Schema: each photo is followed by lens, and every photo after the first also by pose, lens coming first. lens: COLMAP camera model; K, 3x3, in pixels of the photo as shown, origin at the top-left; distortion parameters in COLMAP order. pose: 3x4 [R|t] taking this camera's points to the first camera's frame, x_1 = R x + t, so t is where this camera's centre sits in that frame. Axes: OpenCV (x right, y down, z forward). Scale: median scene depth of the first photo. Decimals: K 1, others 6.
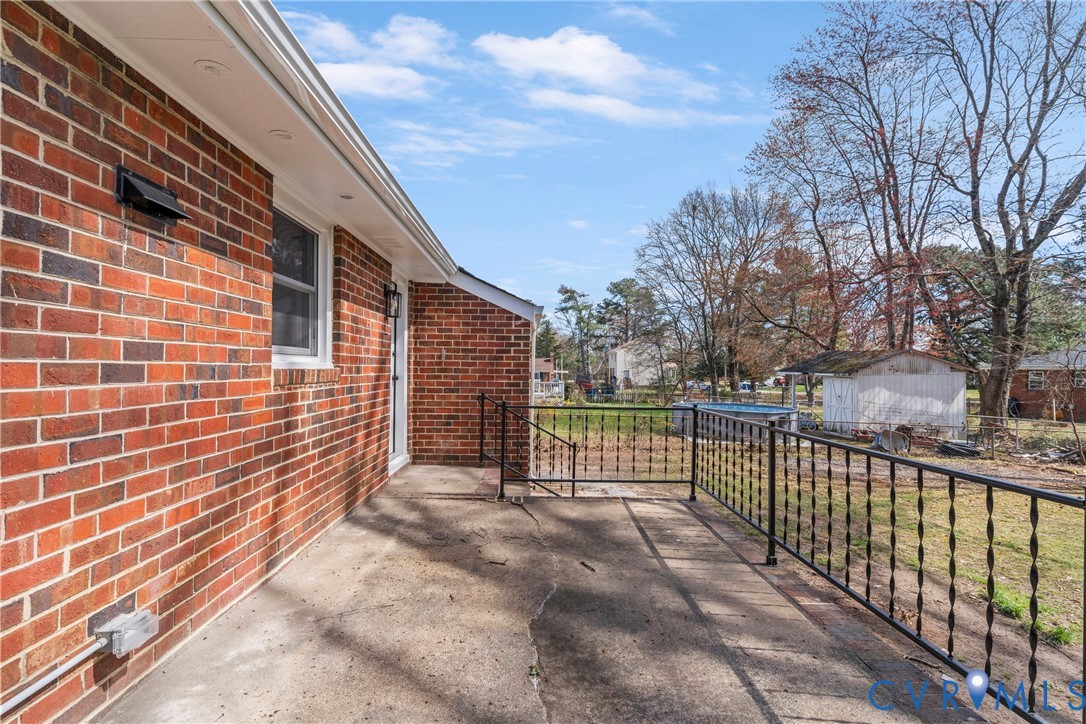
lens RADIAL K [[520.4, 0, 535.4], [0, 520.4, 352.9], [0, 0, 1]] dist [0.003564, 0.000041]
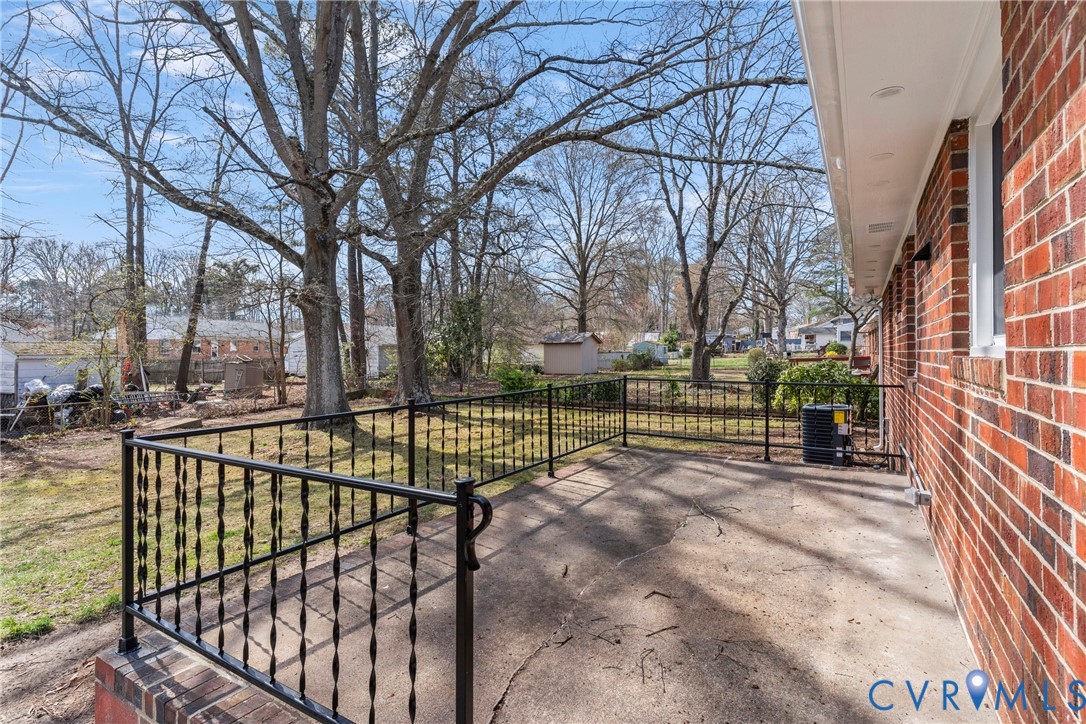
lens RADIAL K [[520.4, 0, 535.4], [0, 520.4, 352.9], [0, 0, 1]] dist [0.003564, 0.000041]
pose [[-0.840564, -0.012318, 0.541573, -0.411148], [-0.025948, 0.999509, -0.017539, 0.056379], [-0.541091, -0.028795, -0.840471, 2.156099]]
